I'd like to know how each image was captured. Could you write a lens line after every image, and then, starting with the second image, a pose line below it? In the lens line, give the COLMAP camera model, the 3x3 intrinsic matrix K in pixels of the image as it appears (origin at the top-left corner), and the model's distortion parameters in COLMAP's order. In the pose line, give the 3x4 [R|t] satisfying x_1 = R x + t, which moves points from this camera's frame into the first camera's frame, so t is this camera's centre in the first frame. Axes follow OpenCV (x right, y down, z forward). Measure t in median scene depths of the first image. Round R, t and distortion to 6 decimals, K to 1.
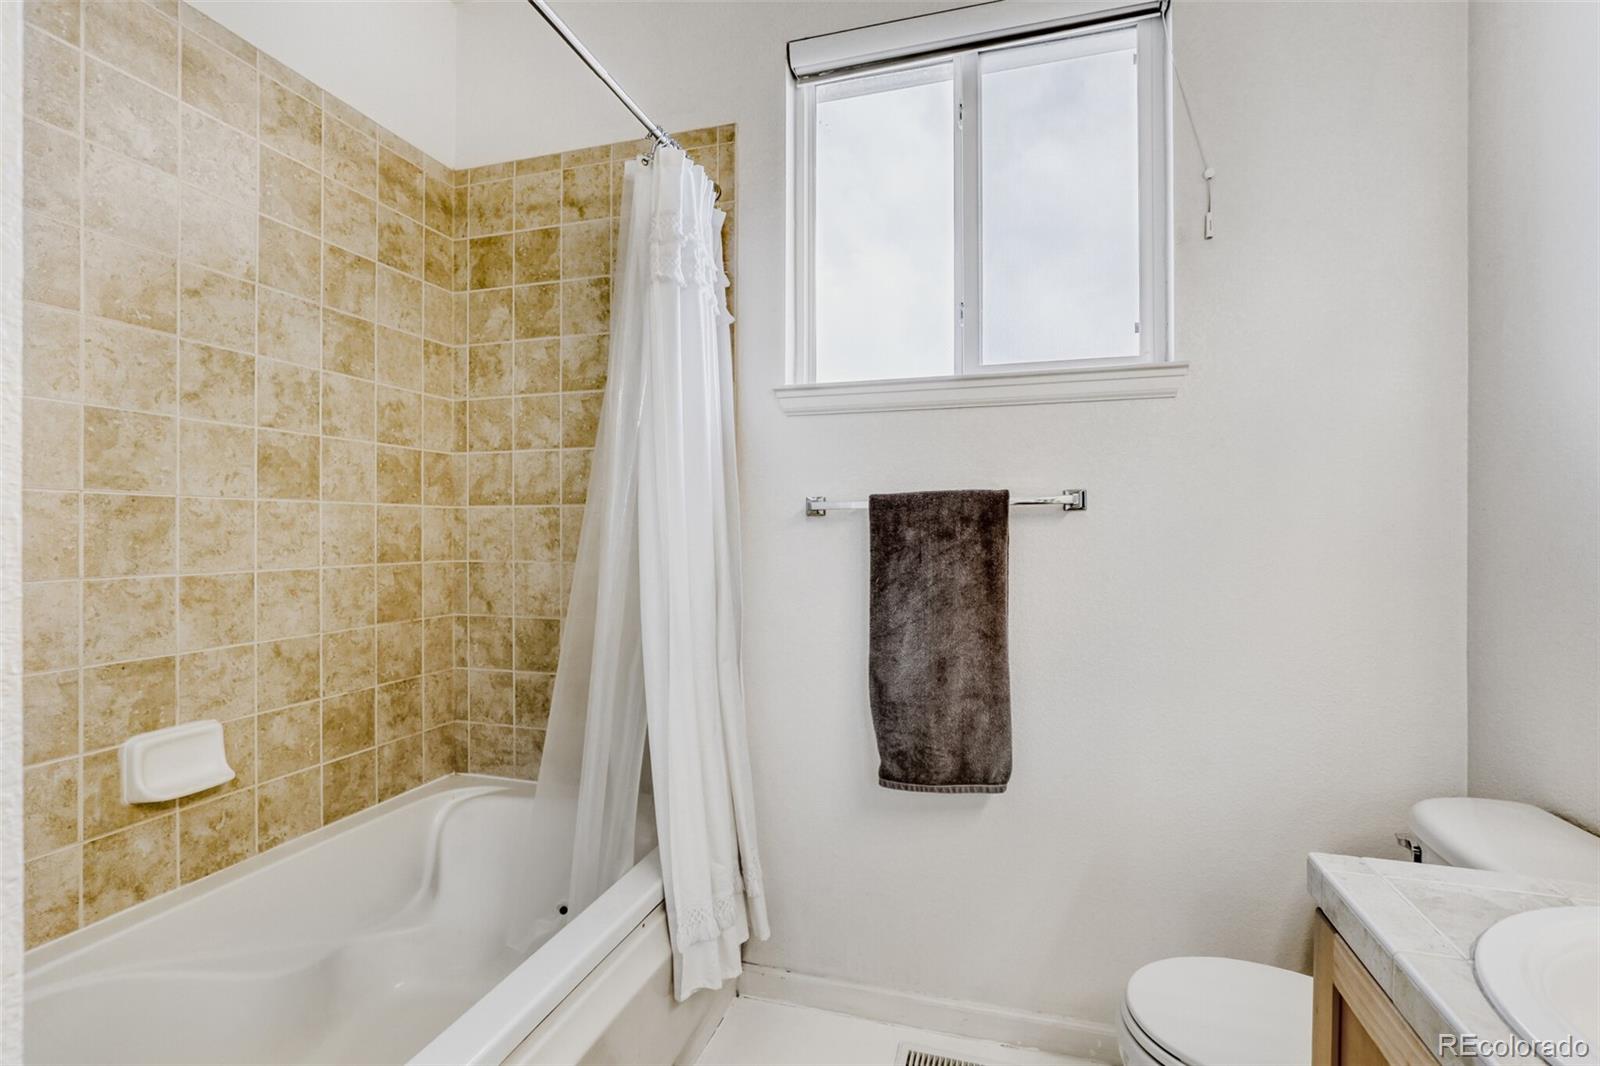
lens RADIAL K [[739.5, 0, 799.3], [0, 739.5, 532.8], [0, 0, 1]] dist [-0.021198, 0.006065]
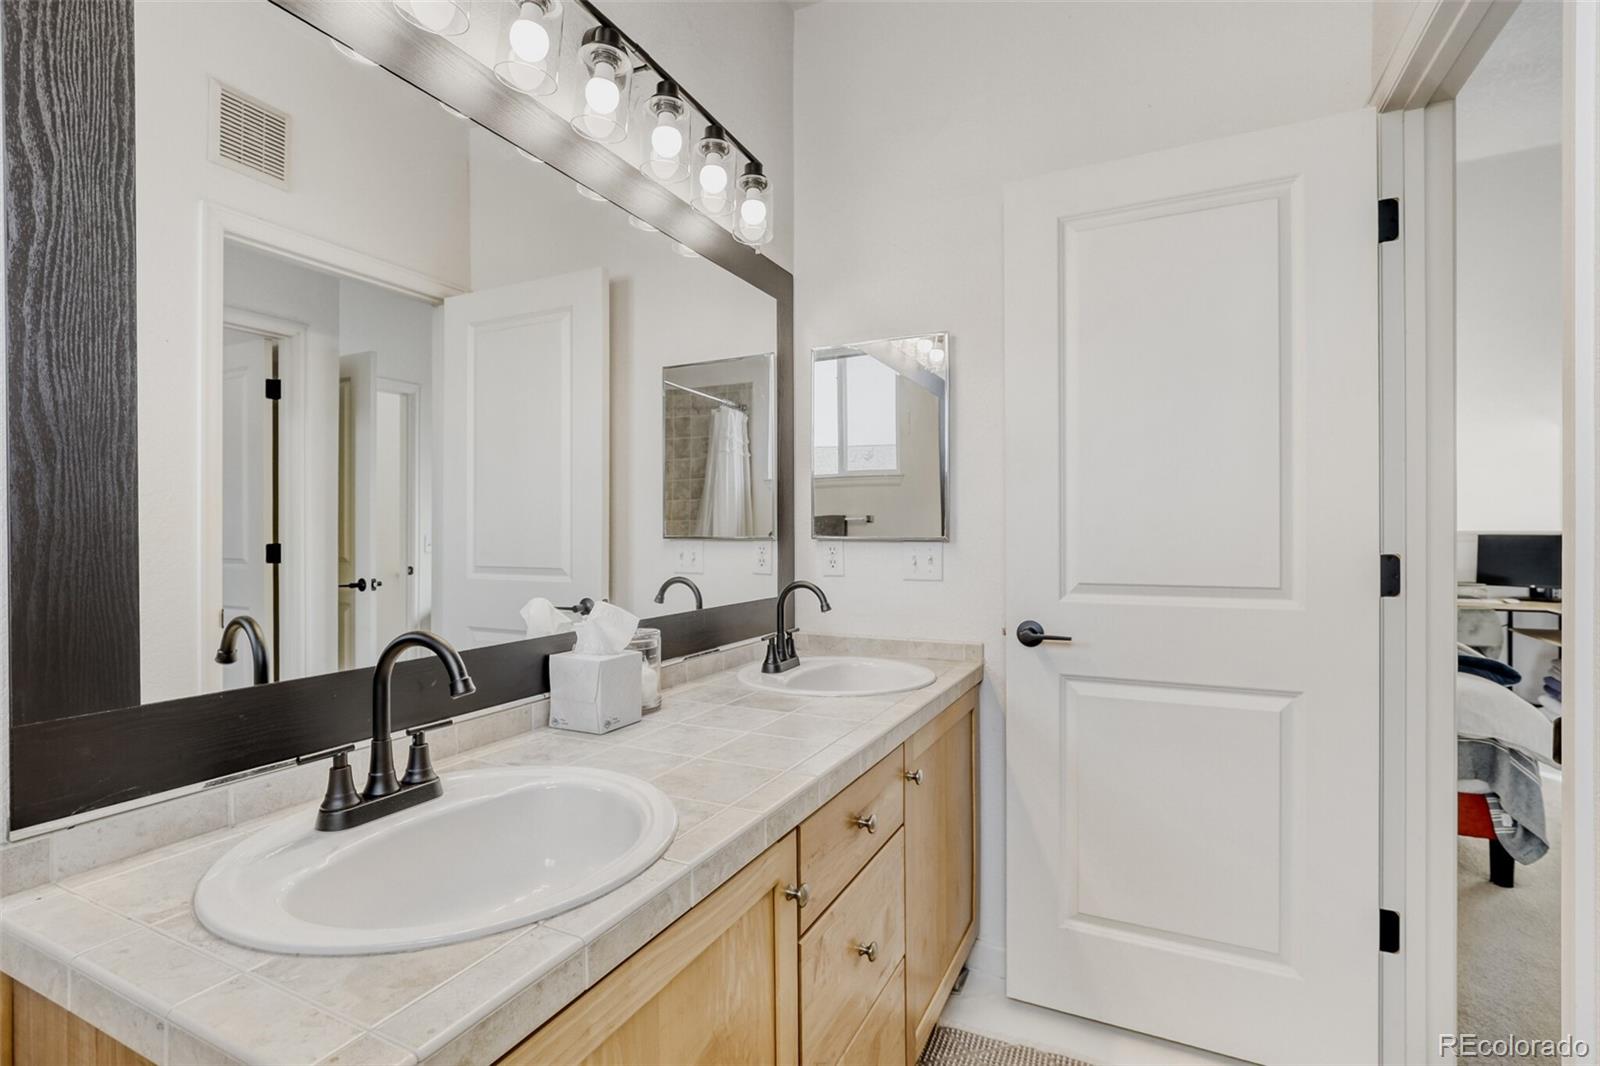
lens RADIAL K [[739.5, 0, 801.5], [0, 739.5, 533.5], [0, 0, 1]] dist [-0.021198, 0.006065]
pose [[0.988406, 0.014848, -0.151105, 0.495864], [-0.015703, 0.999867, -0.004464, 0.015184], [0.151018, 0.006785, 0.988508, -1.624308]]
